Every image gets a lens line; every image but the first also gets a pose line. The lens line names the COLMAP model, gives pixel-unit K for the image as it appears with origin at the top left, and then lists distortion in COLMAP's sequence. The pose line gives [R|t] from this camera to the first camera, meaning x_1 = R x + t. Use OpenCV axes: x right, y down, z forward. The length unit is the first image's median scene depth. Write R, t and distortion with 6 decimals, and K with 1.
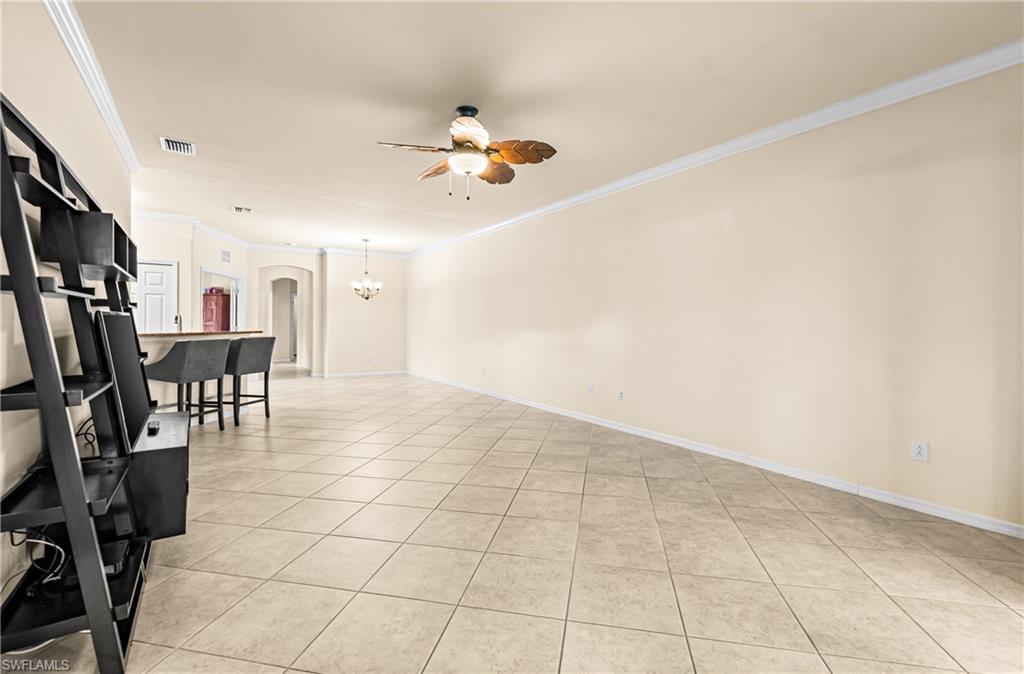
lens RADIAL K [[458.8, 0, 511.4], [0, 458.8, 314.1], [0, 0, 1]] dist [0.002763, 0.000128]
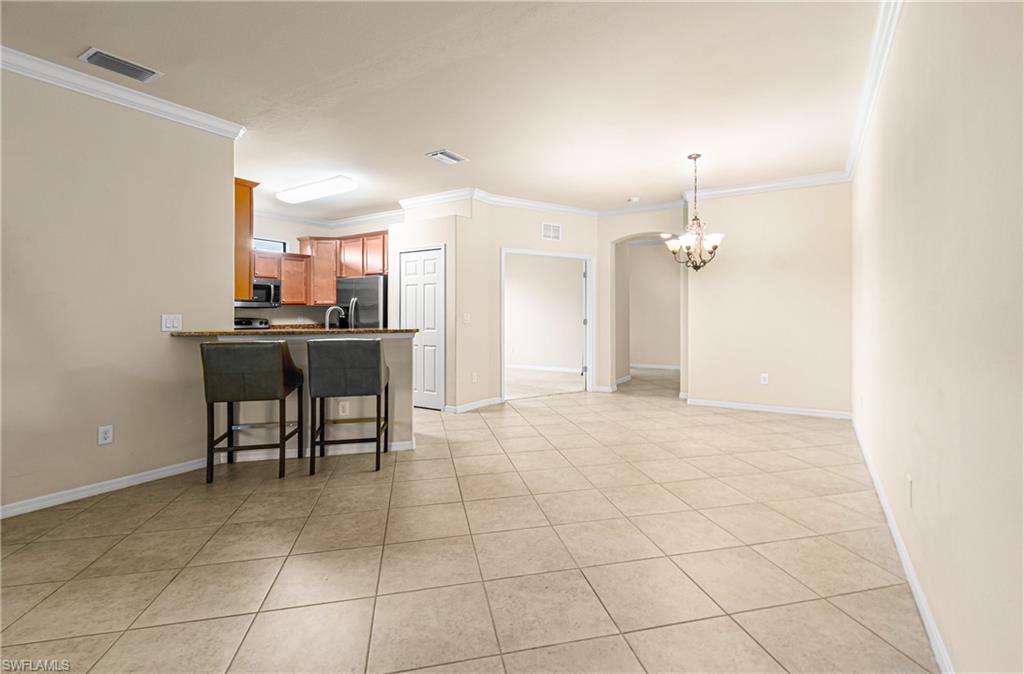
lens RADIAL K [[460.2, 0, 526.8], [0, 460.2, 311.0], [0, 0, 1]] dist [-0.001444, -0.000189]
pose [[0.417360, -0.012011, -0.908662, 0.119371], [0.024110, 0.999707, -0.002140, 0.017237], [0.908421, -0.021015, 0.417527, 0.921527]]
